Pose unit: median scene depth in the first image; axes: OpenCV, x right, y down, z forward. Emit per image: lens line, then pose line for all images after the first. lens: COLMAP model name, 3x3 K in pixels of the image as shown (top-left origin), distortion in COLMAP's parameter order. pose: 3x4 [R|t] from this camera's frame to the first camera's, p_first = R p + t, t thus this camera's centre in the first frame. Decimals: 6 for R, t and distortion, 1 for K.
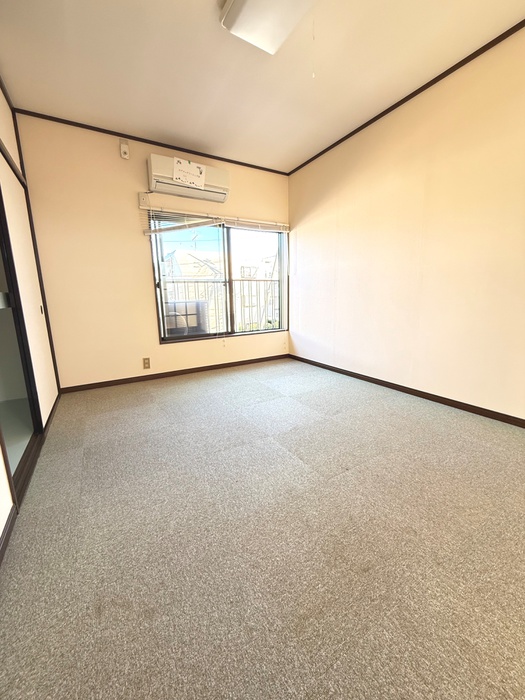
lens RADIAL K [[277.4, 0, 262.5], [0, 277.4, 350.0], [0, 0, 1]] dist [-0.000383, -0.000036]
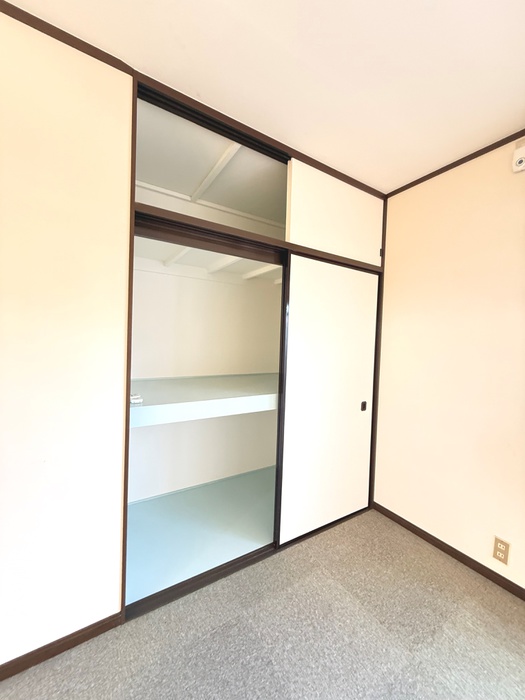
lens RADIAL K [[277.4, 0, 262.5], [0, 277.4, 350.0], [0, 0, 1]] dist [-0.000383, -0.000036]
pose [[0.021945, 0.056375, -0.998168, 0.070698], [-0.221208, 0.973937, 0.050143, -0.375207], [0.974980, 0.219703, 0.033844, 0.806487]]
